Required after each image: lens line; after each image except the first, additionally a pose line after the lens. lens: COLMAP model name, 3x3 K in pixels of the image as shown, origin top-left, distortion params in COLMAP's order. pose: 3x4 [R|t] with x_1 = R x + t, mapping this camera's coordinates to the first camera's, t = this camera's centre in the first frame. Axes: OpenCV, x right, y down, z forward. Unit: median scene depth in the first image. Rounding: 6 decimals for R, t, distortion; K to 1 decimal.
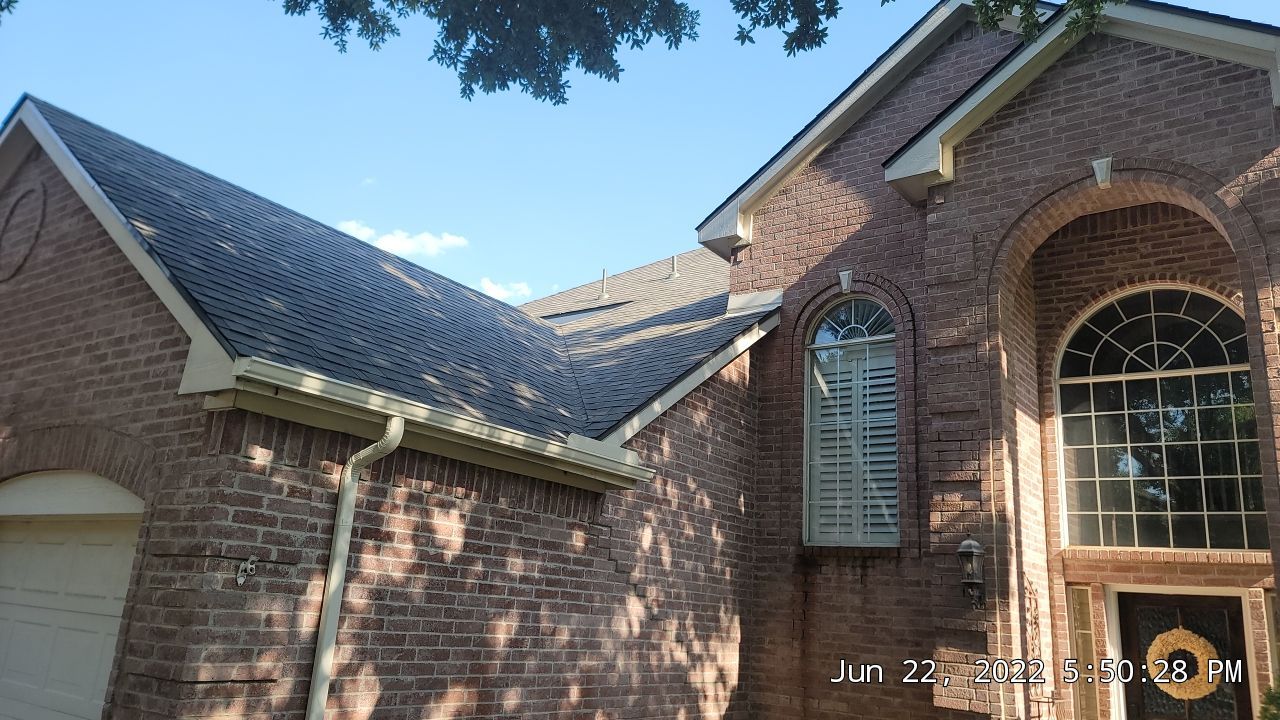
lens RADIAL K [[932.9, 0, 645.3], [0, 932.9, 354.3], [0, 0, 1]] dist [0.084861, -0.070115]
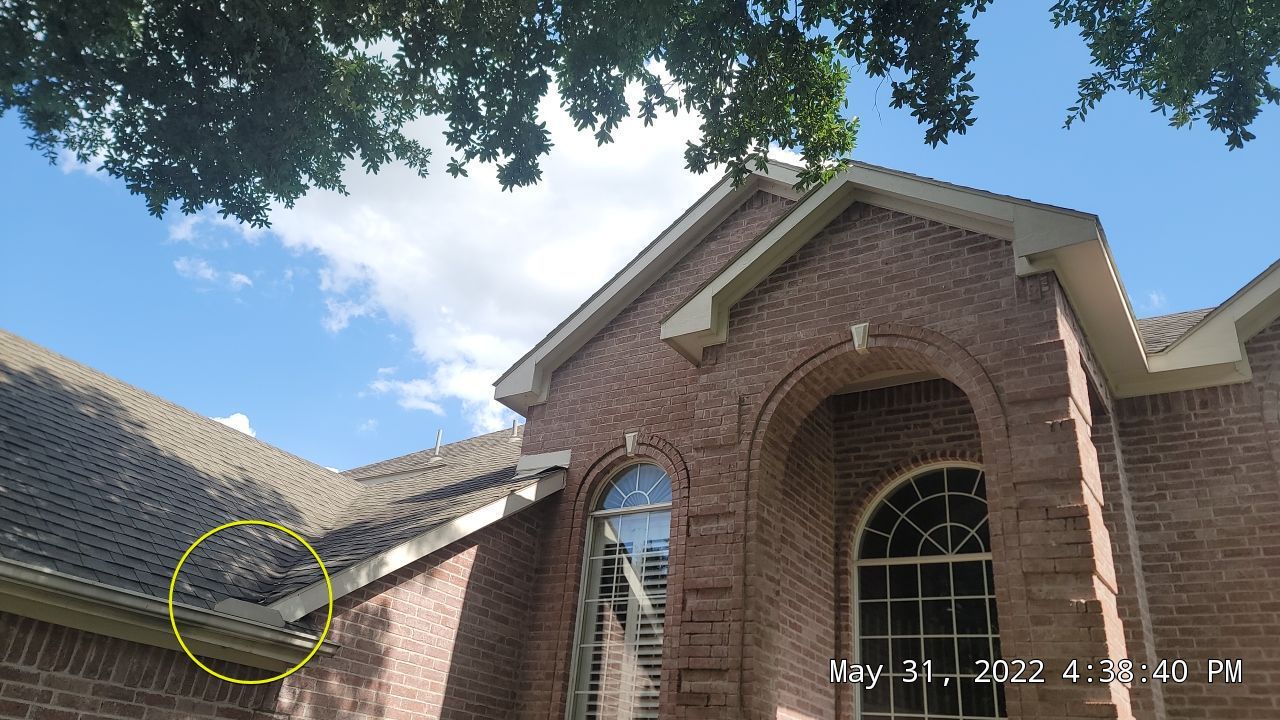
lens RADIAL K [[932.9, 0, 640.5], [0, 932.9, 362.5], [0, 0, 1]] dist [0.084861, -0.070115]
pose [[0.998373, 0.045840, 0.033922, 0.204582], [-0.038804, 0.981981, -0.184951, 0.015775], [-0.041789, 0.183334, 0.982162, 0.073980]]
